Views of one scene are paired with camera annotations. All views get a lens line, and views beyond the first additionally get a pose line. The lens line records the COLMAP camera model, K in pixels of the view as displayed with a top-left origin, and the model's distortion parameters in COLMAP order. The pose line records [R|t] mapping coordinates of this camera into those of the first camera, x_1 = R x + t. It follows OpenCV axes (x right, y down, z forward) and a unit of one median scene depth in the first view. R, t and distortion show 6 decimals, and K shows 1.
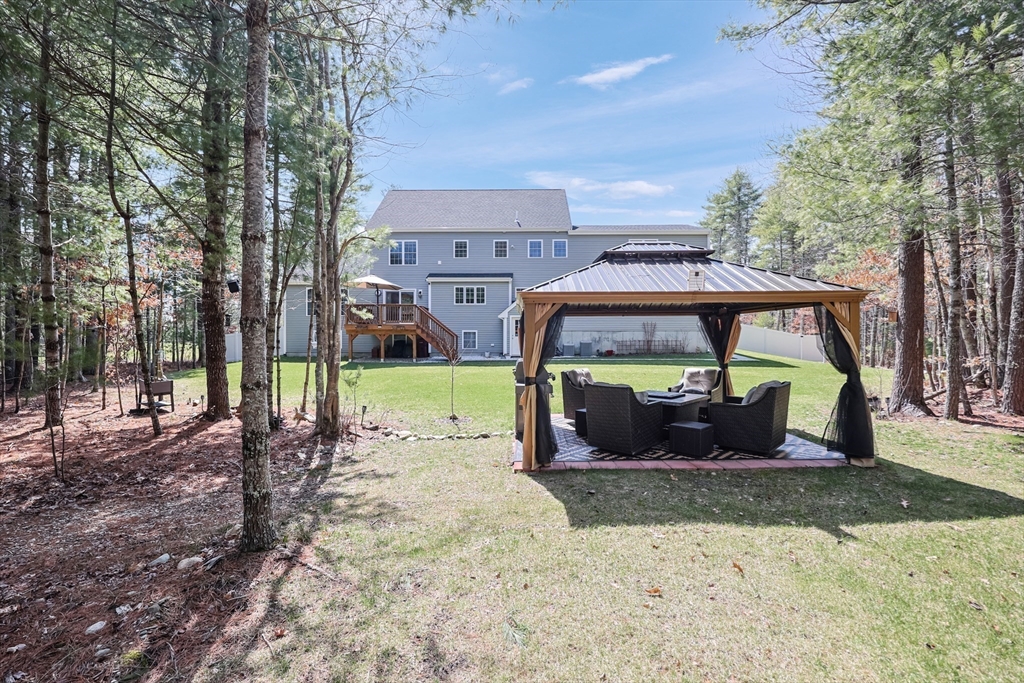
lens RADIAL K [[432.1, 0, 511.9], [0, 432.1, 341.2], [0, 0, 1]] dist [-0.008318, 0.000299]
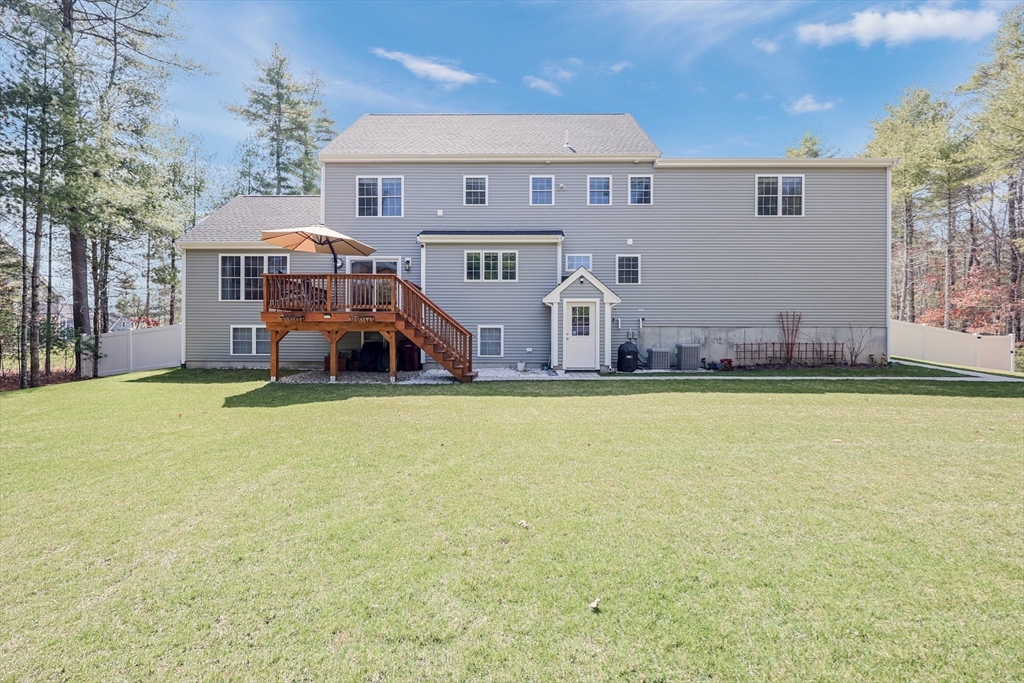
lens RADIAL K [[432.1, 0, 512.1], [0, 432.1, 341.9], [0, 0, 1]] dist [-0.008318, 0.000299]
pose [[0.999971, 0.001899, -0.007373, -0.063899], [-0.001915, 0.999996, -0.002154, -0.001092], [0.007369, 0.002168, 0.999970, 0.408605]]
